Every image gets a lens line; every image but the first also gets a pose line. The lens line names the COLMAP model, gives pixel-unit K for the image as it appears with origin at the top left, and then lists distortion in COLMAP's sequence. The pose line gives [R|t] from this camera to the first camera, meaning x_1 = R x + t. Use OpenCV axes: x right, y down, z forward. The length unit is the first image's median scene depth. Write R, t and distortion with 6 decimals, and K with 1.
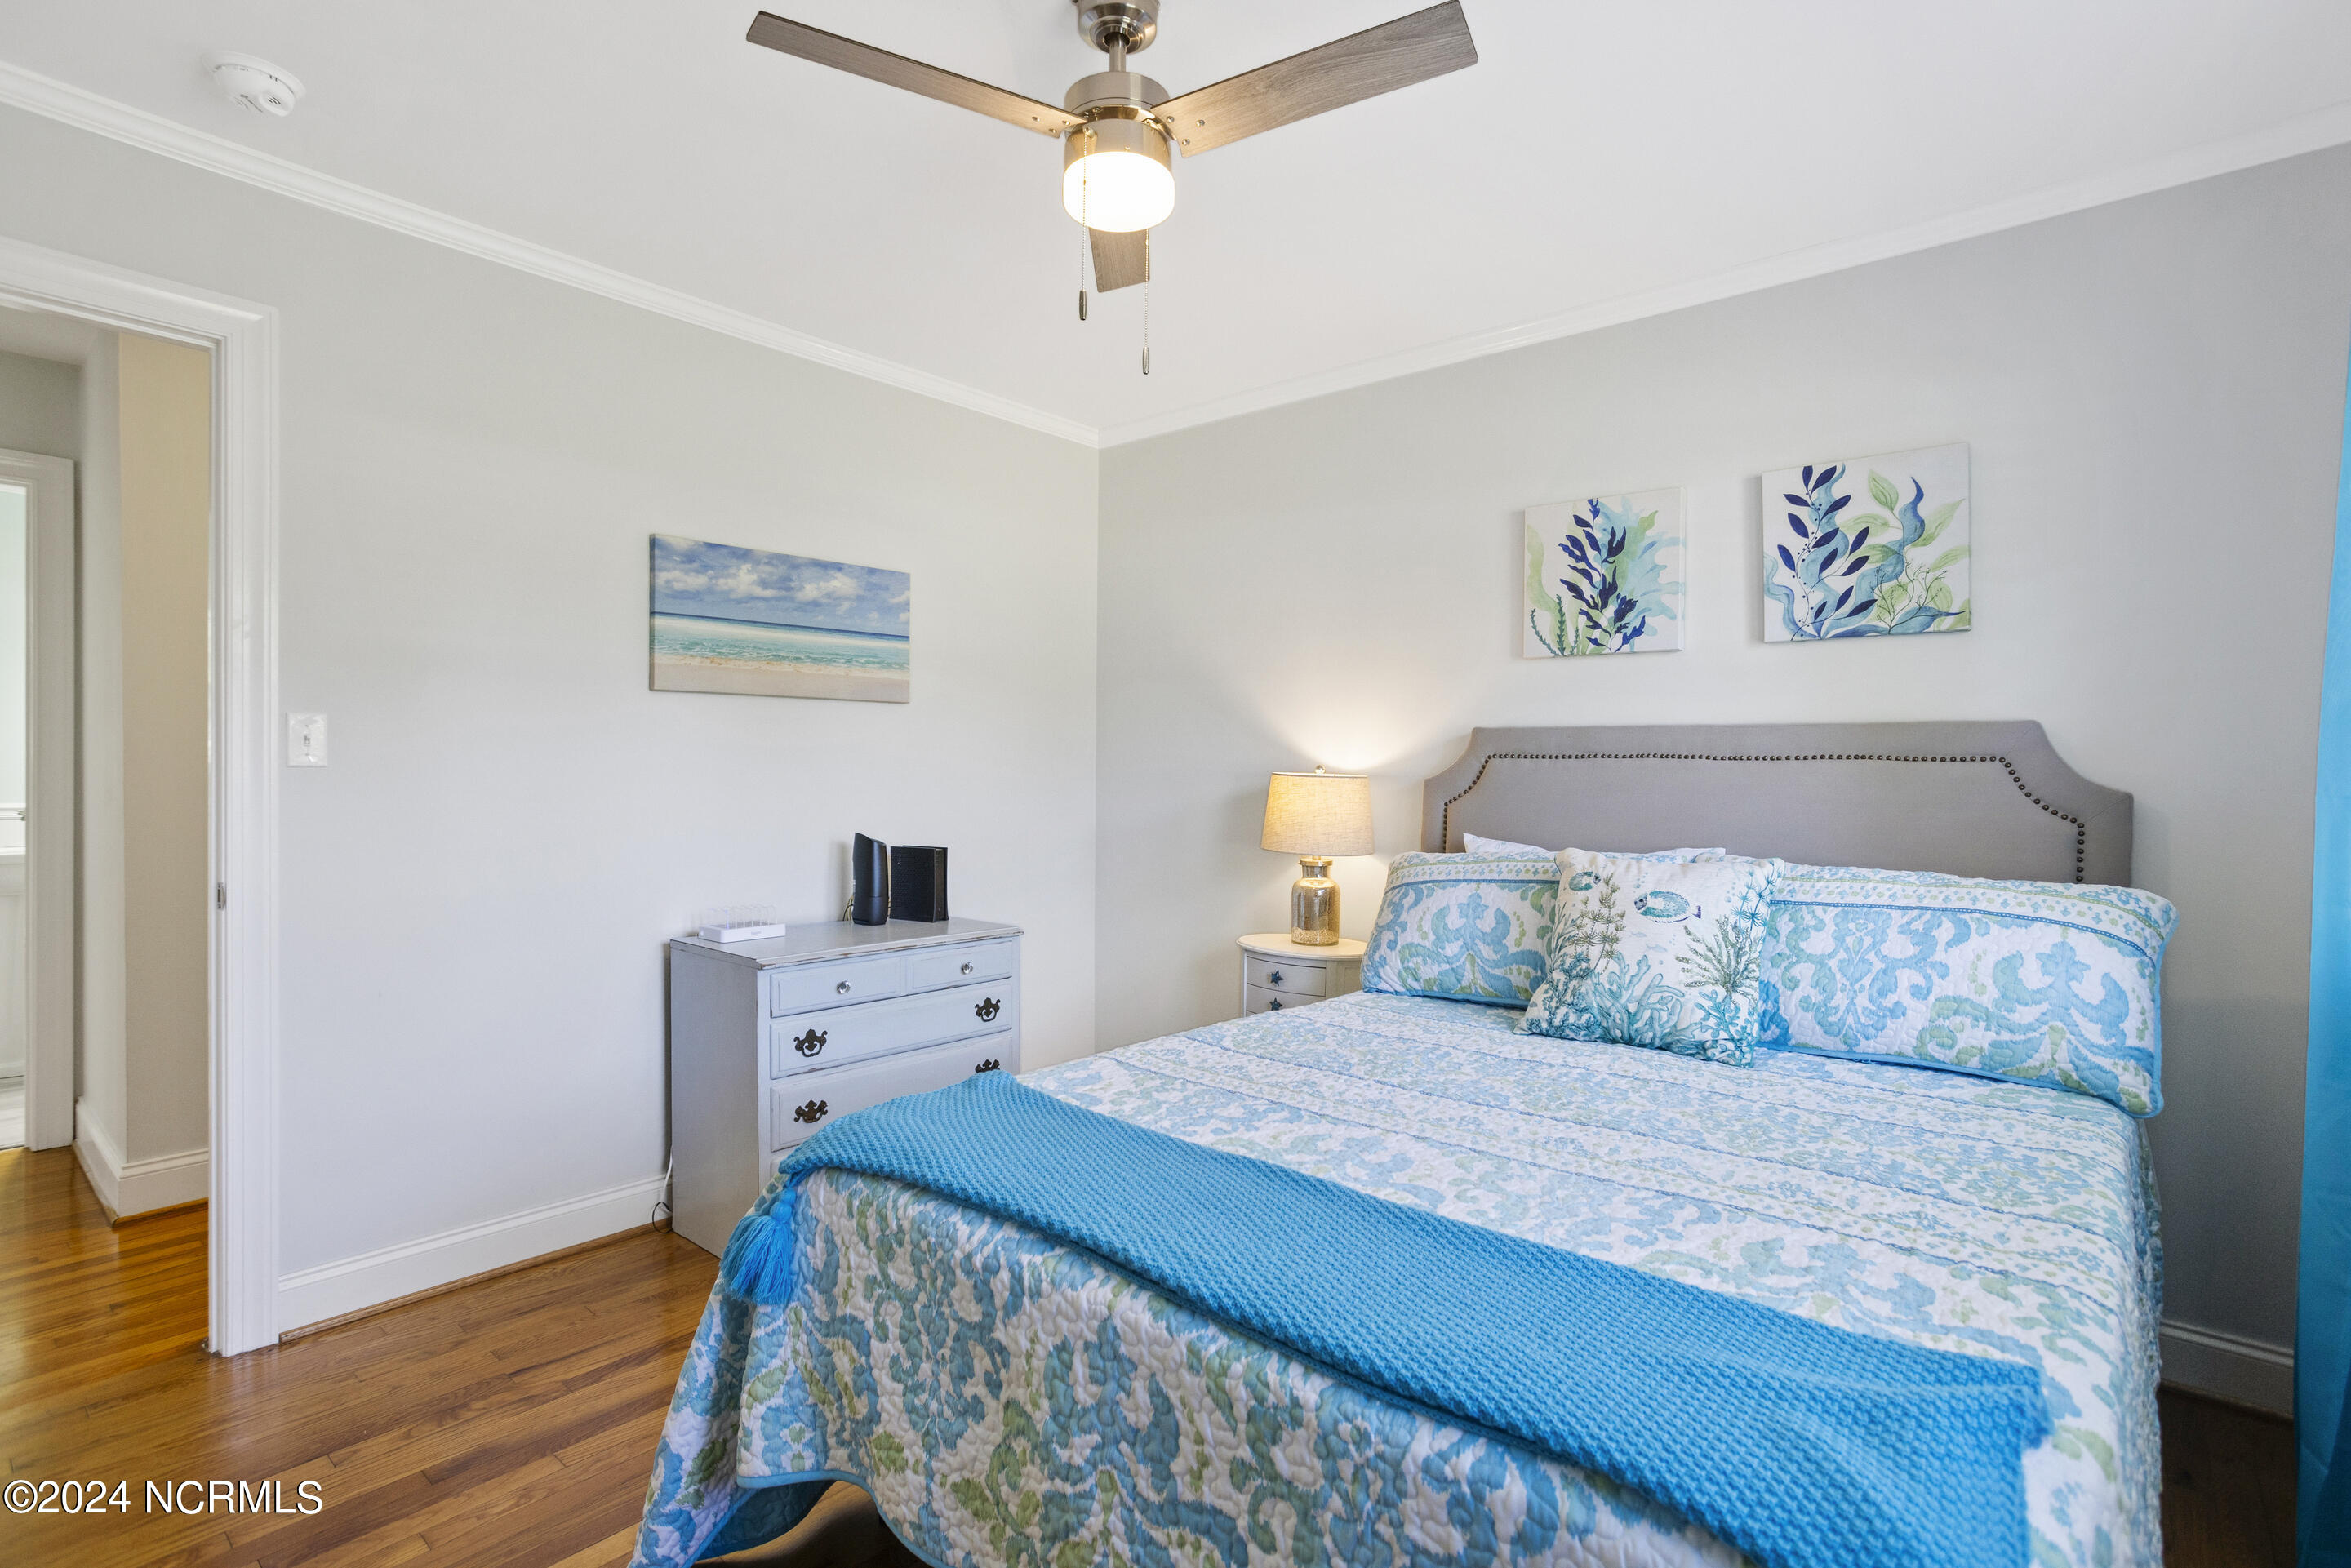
lens RADIAL K [[1145.0, 0, 1168.4], [0, 1145.0, 778.1], [0, 0, 1]] dist [-0.025009, 0.011608]
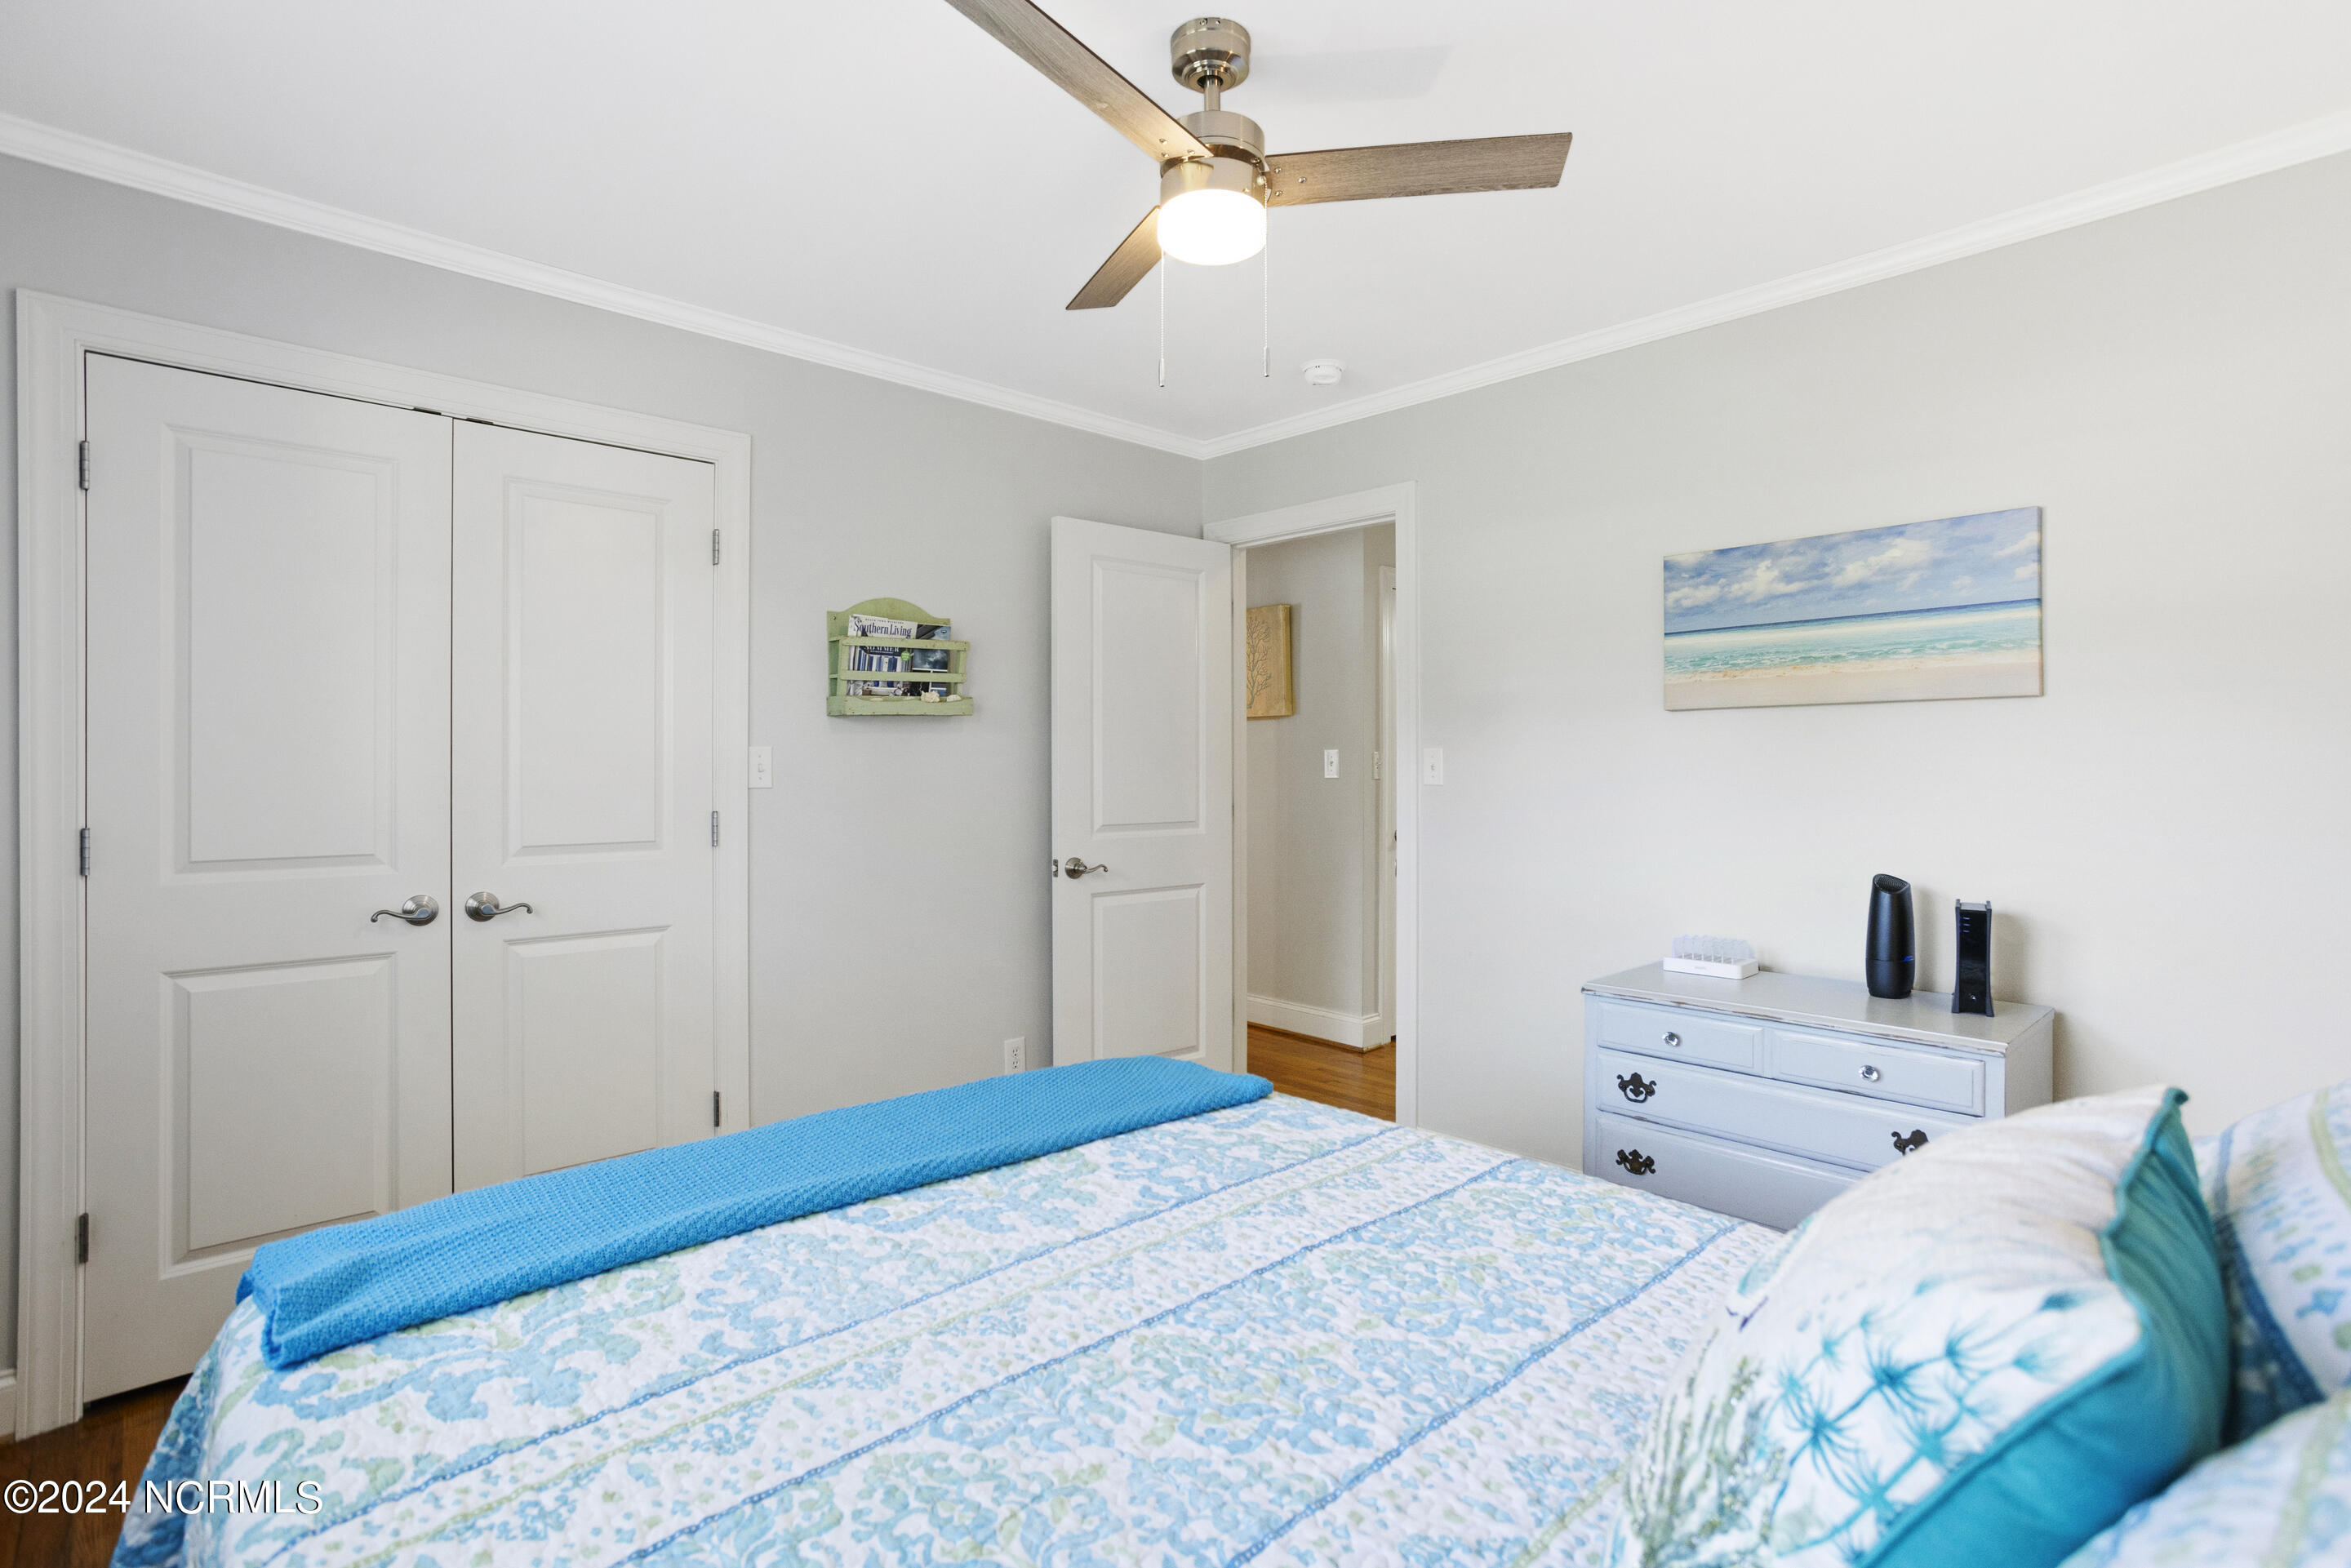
lens RADIAL K [[1145.0, 0, 1170.0], [0, 1145.0, 772.3], [0, 0, 1]] dist [-0.025009, 0.011608]
pose [[-0.120626, 0.000116, -0.992698, 0.586648], [-0.007092, 0.999974, 0.000979, -0.019873], [0.992673, 0.007158, -0.120622, 0.661619]]
